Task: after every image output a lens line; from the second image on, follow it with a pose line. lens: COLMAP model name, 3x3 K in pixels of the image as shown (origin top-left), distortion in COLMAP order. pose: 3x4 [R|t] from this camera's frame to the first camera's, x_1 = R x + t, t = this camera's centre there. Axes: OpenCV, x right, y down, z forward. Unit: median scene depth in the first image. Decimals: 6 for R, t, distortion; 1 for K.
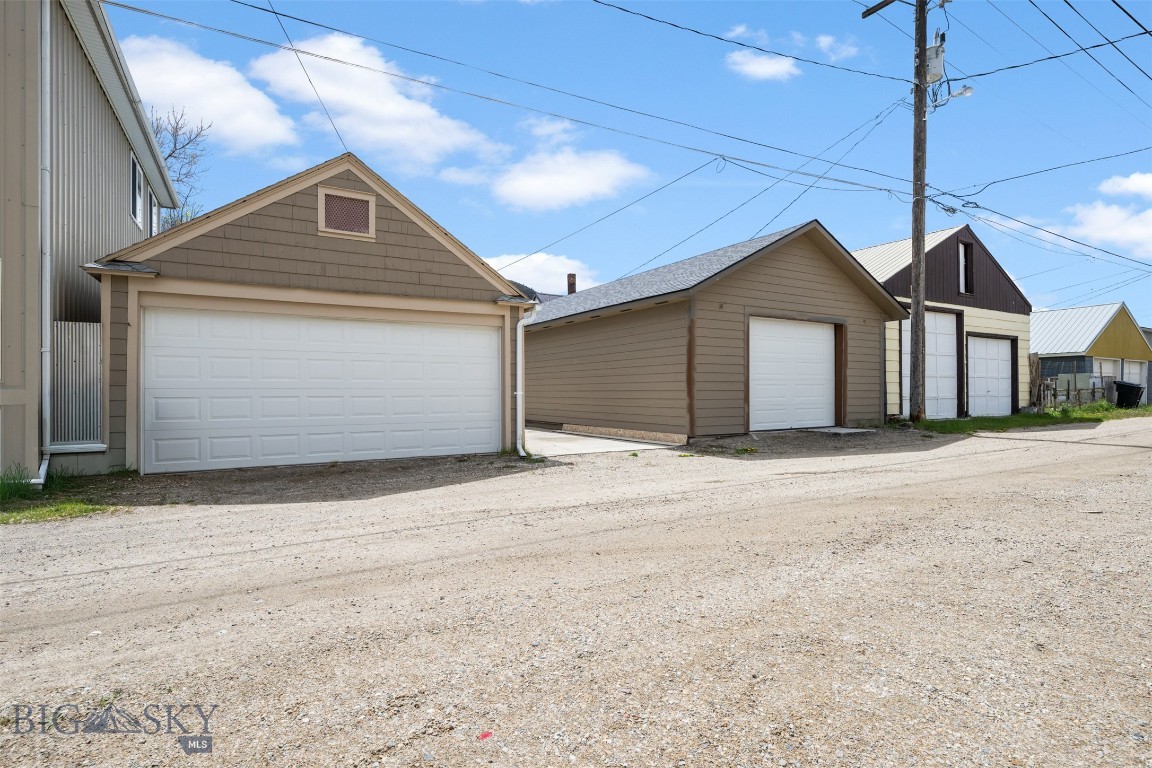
lens RADIAL K [[561.3, 0, 577.3], [0, 561.3, 390.0], [0, 0, 1]] dist [-0.002577, -0.000467]
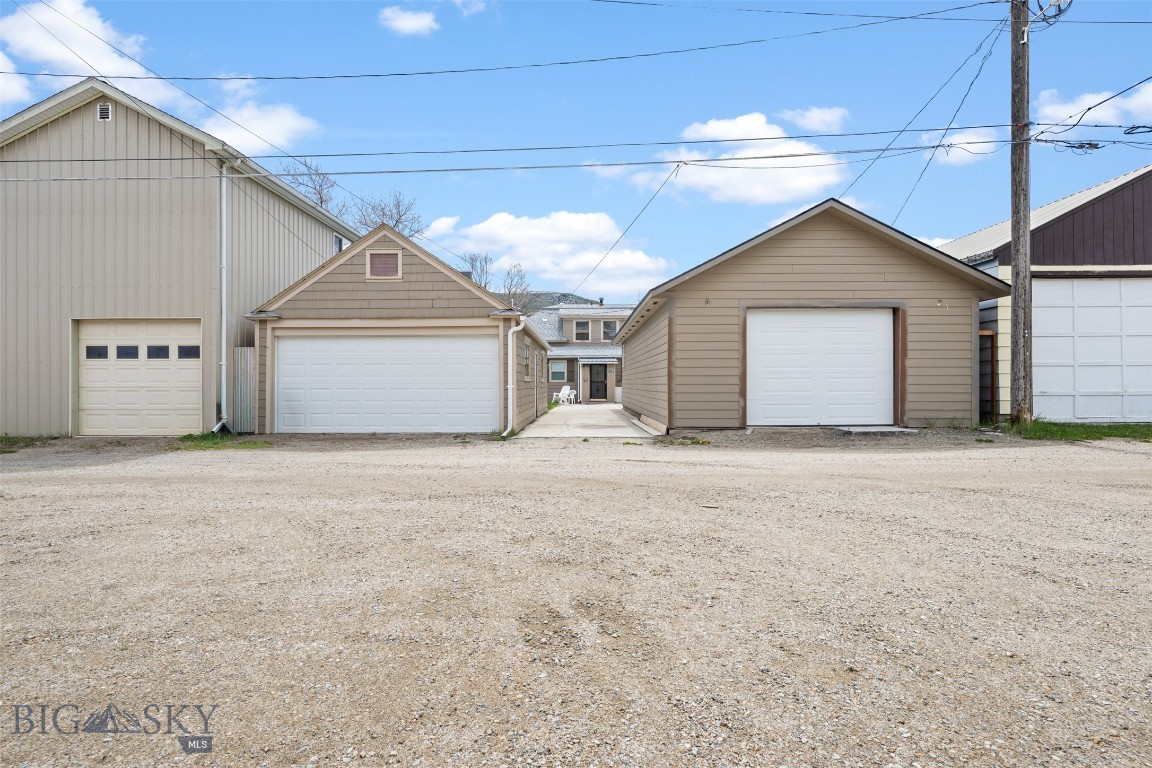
lens RADIAL K [[561.3, 0, 579.6], [0, 561.3, 379.8], [0, 0, 1]] dist [-0.002577, -0.000467]
pose [[0.858009, 0.001088, -0.513633, 0.681397], [0.002404, 0.999978, 0.006133, -0.016834], [0.513629, -0.006497, 0.857988, -0.002519]]
